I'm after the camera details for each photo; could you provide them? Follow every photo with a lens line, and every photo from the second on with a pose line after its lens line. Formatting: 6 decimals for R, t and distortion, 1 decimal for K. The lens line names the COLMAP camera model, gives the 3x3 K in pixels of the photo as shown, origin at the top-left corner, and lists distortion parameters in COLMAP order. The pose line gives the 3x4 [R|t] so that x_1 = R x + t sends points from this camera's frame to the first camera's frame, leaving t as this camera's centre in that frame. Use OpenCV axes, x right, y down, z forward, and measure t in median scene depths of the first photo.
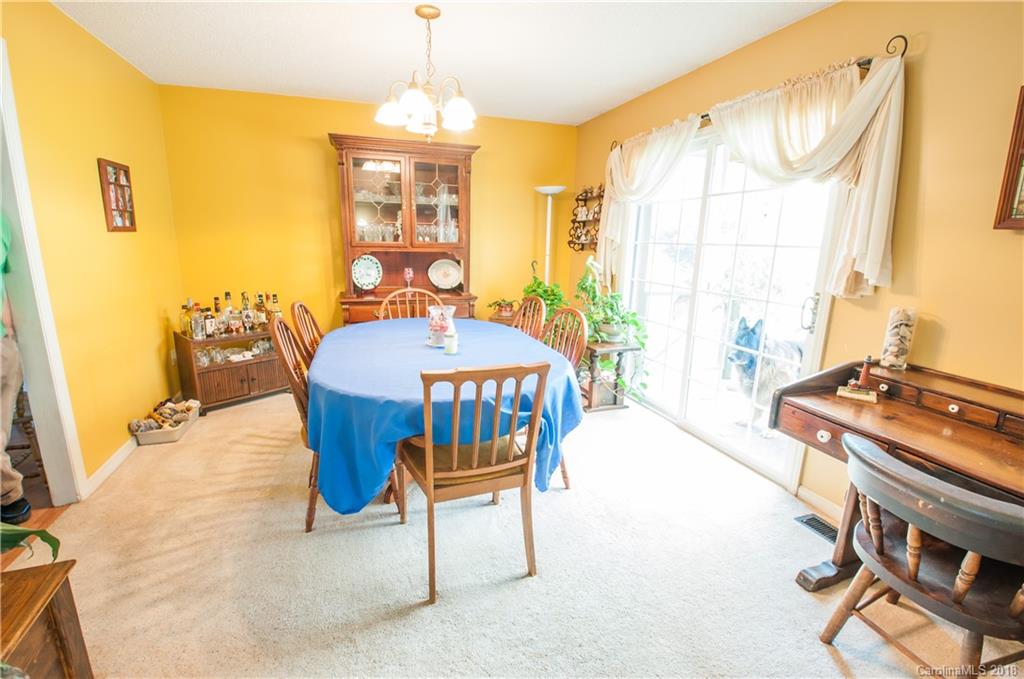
lens RADIAL K [[440.1, 0, 495.7], [0, 440.1, 339.7], [0, 0, 1]] dist [0.000620, -0.000174]
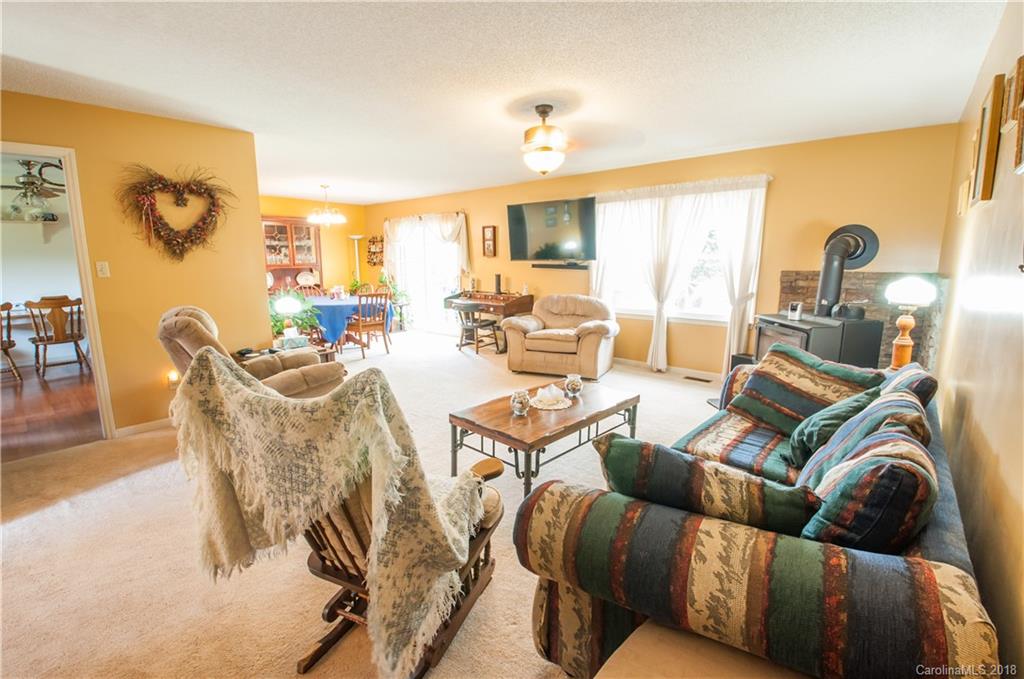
lens RADIAL K [[440.1, 0, 495.7], [0, 440.1, 339.7], [0, 0, 1]] dist [0.000620, -0.000174]
pose [[0.853368, -0.110479, 0.509467, -0.487737], [0.131058, 0.991364, -0.004546, 0.268420], [-0.504565, 0.070649, 0.860478, -1.237090]]
